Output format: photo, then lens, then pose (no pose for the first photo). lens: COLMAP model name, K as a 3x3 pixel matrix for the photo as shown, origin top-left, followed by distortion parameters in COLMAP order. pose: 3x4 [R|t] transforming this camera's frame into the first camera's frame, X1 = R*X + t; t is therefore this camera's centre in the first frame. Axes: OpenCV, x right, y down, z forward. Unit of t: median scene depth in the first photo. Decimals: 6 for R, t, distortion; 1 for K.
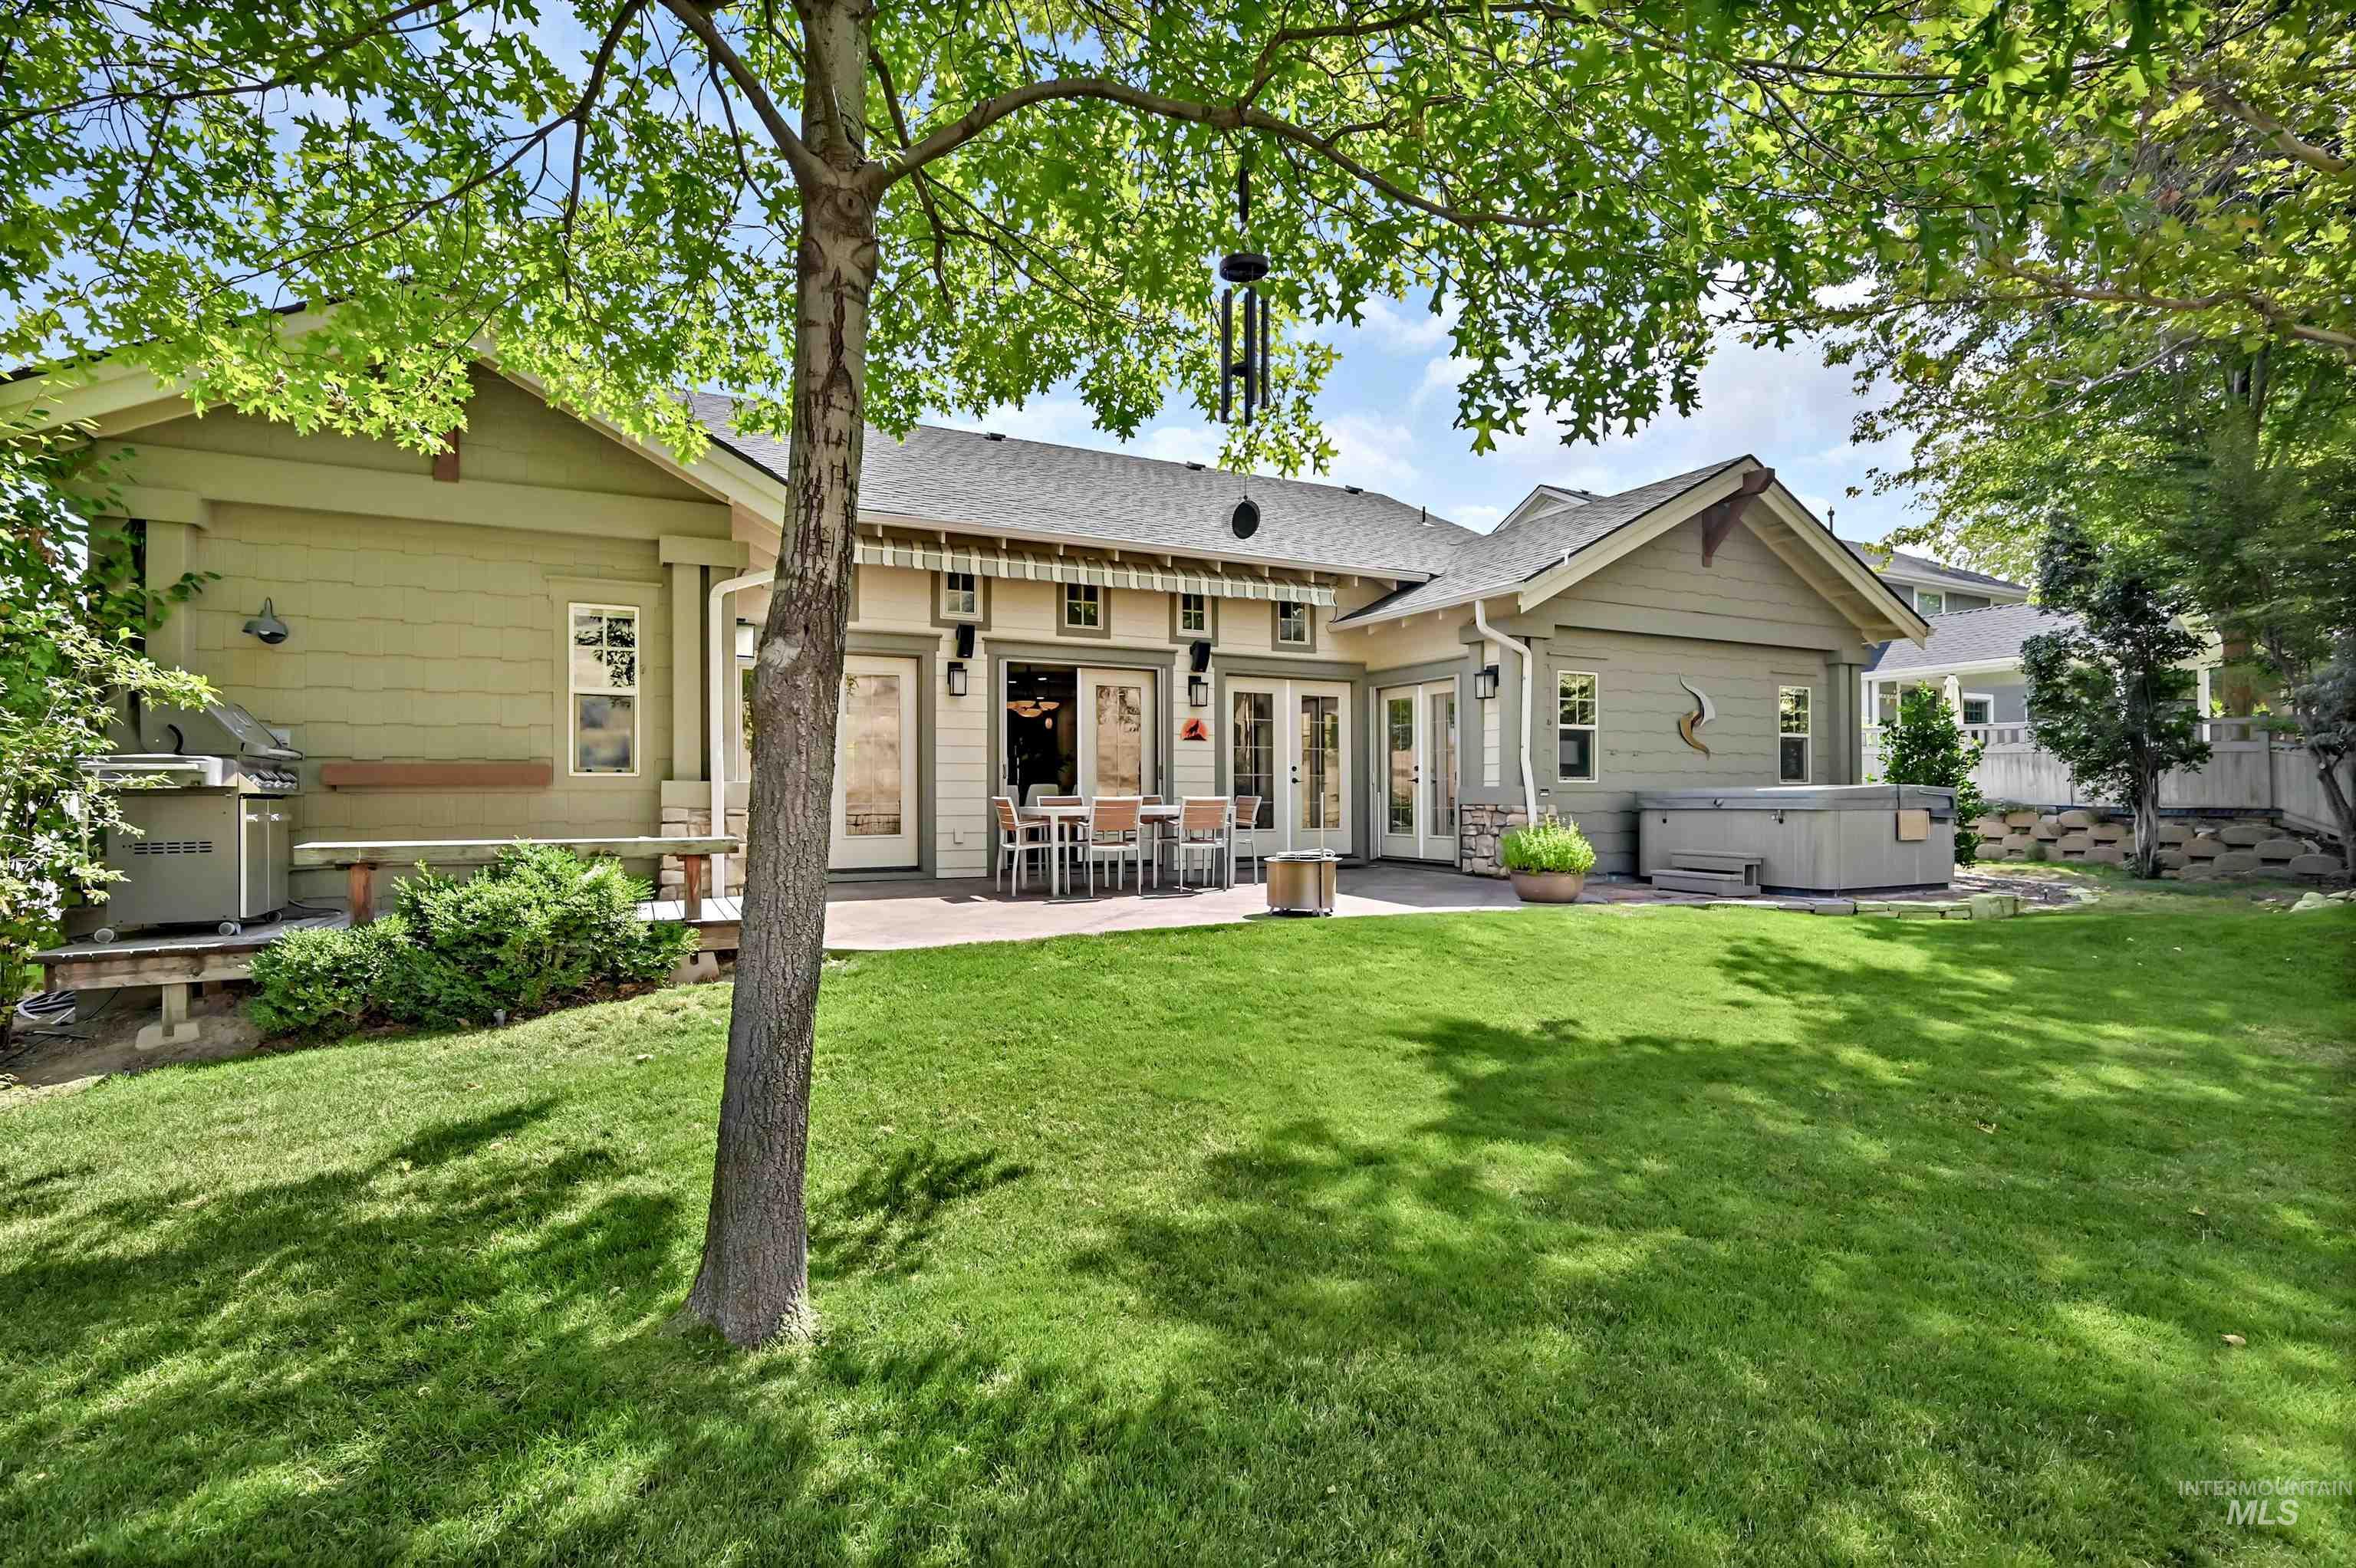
lens RADIAL K [[1094.6, 0, 1174.7], [0, 1094.6, 780.4], [0, 0, 1]] dist [-0.015238, 0.003177]
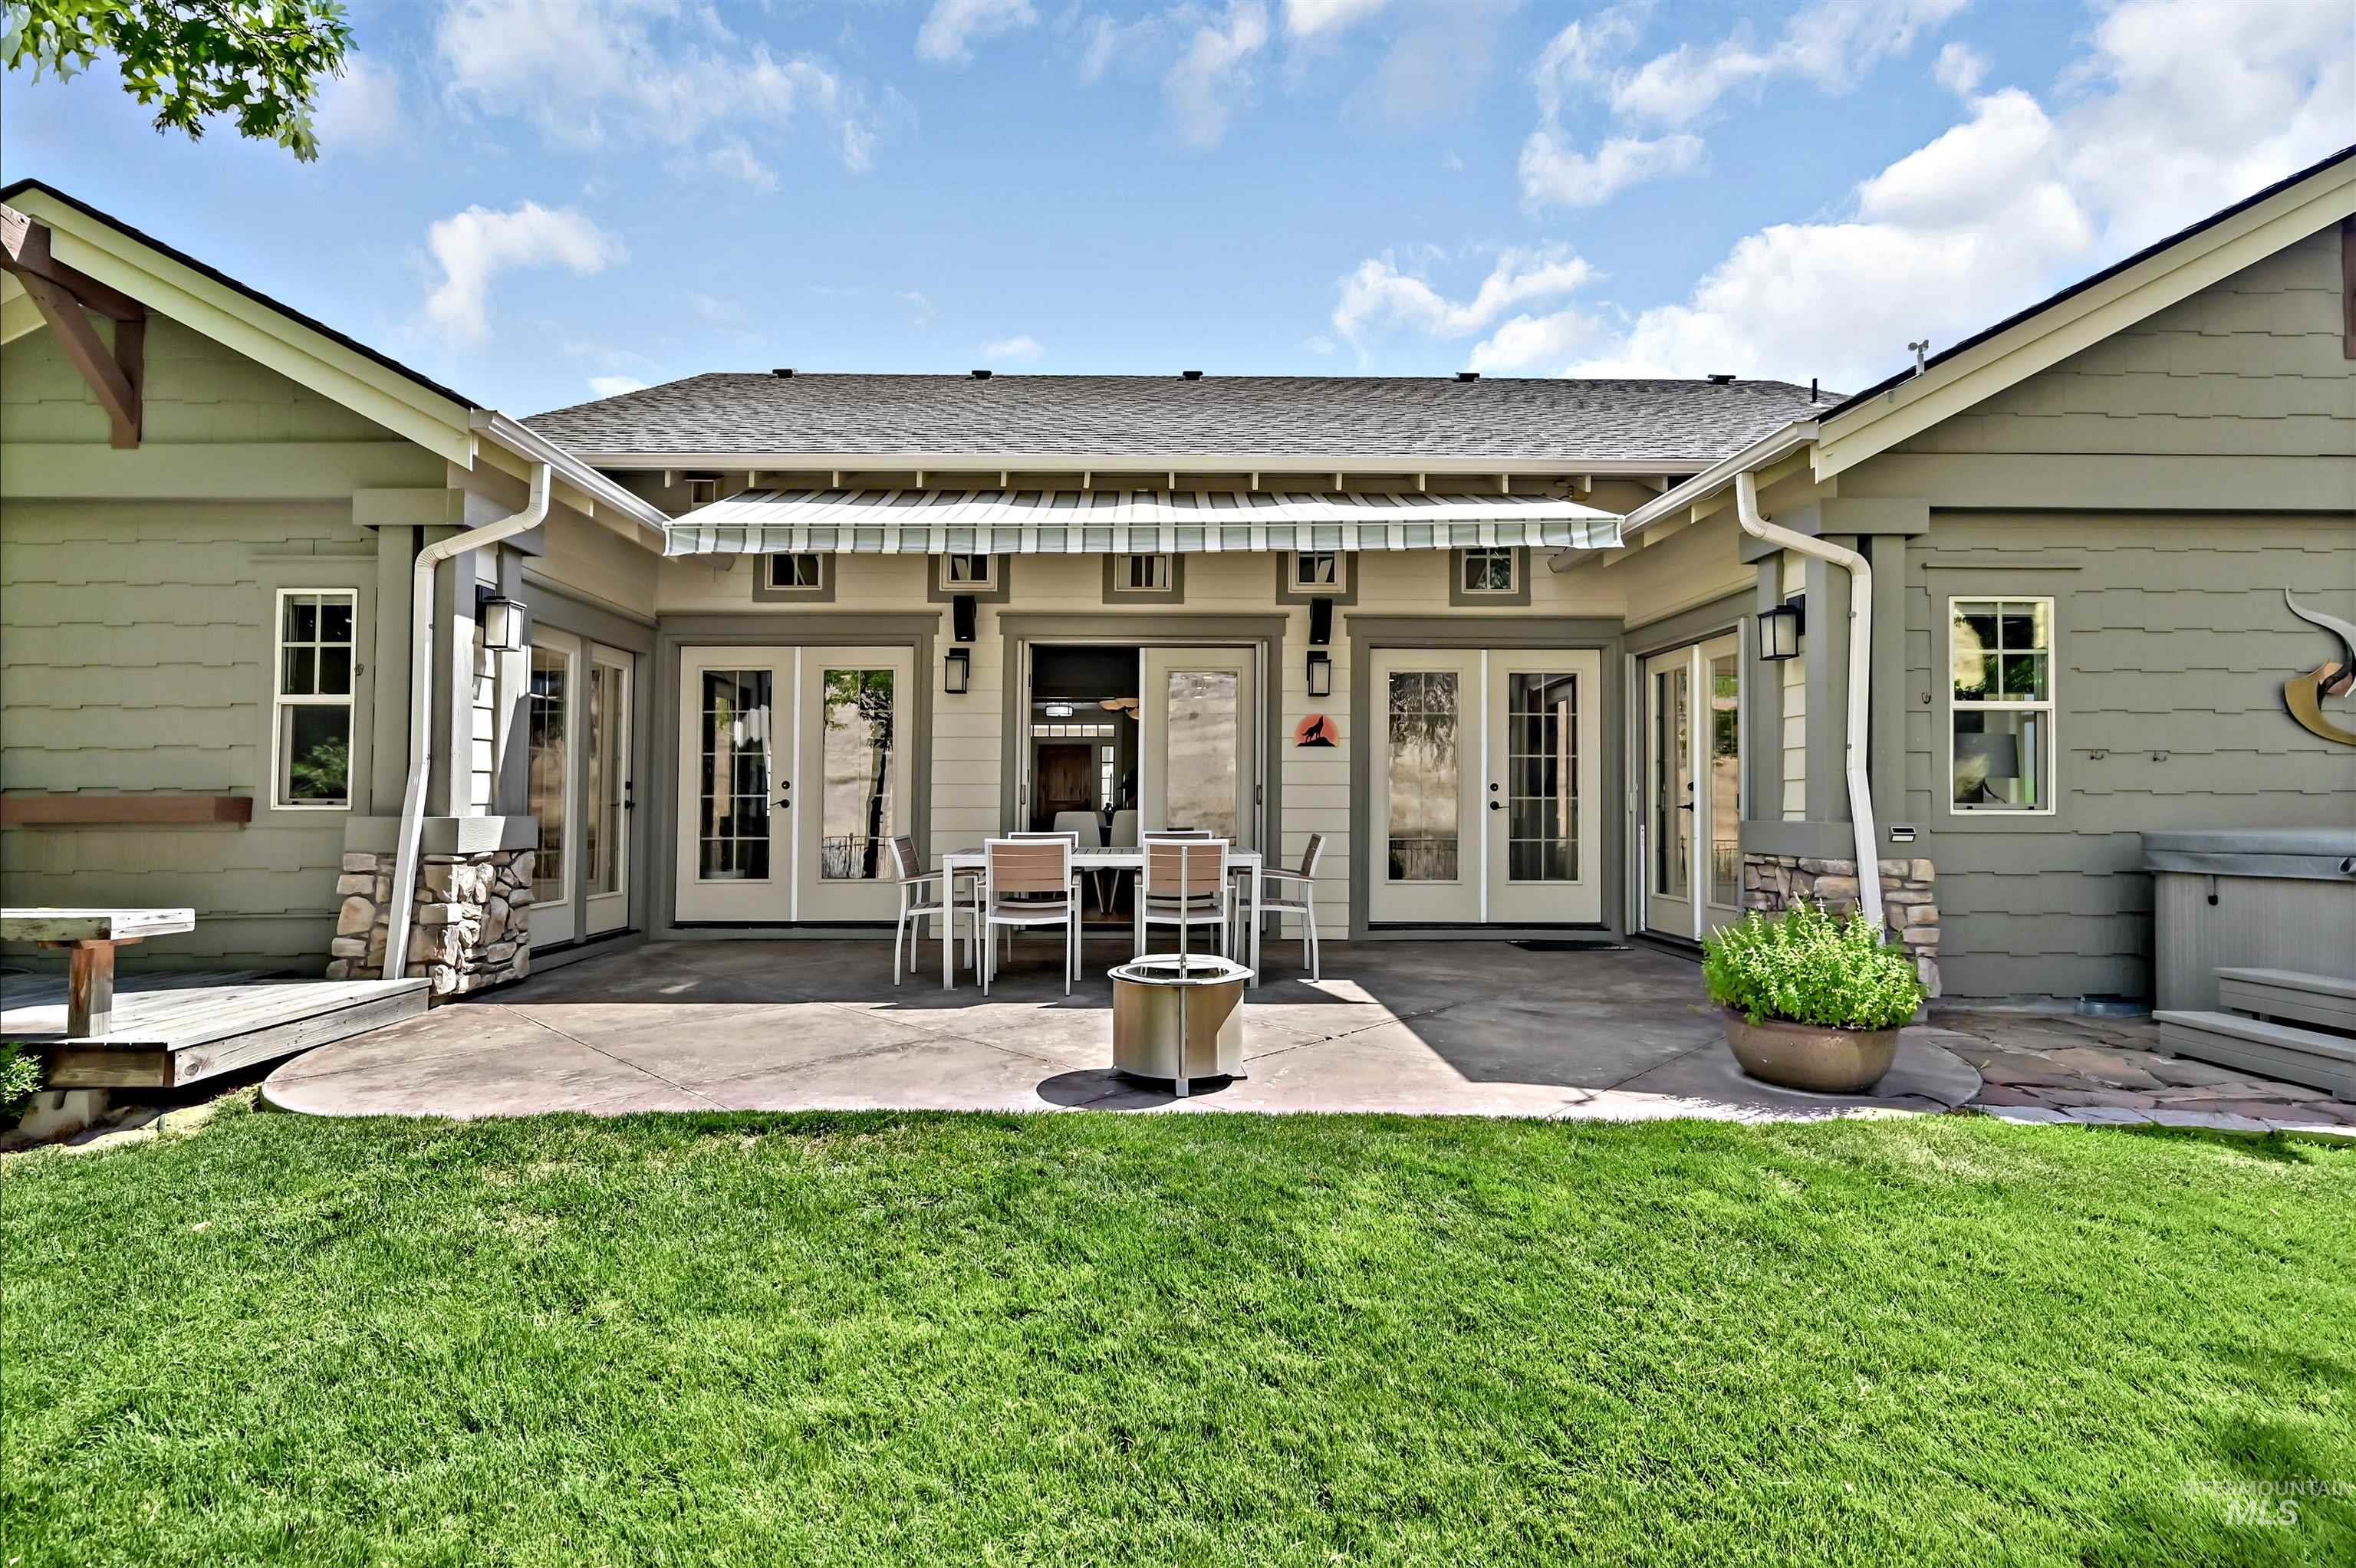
lens RADIAL K [[1094.6, 0, 1161.9], [0, 1094.6, 783.3], [0, 0, 1]] dist [-0.015238, 0.003177]
pose [[0.897618, -0.005181, -0.440744, 0.246822], [0.003520, 0.999983, -0.004585, -0.011724], [0.440760, 0.002564, 0.897621, 0.380883]]
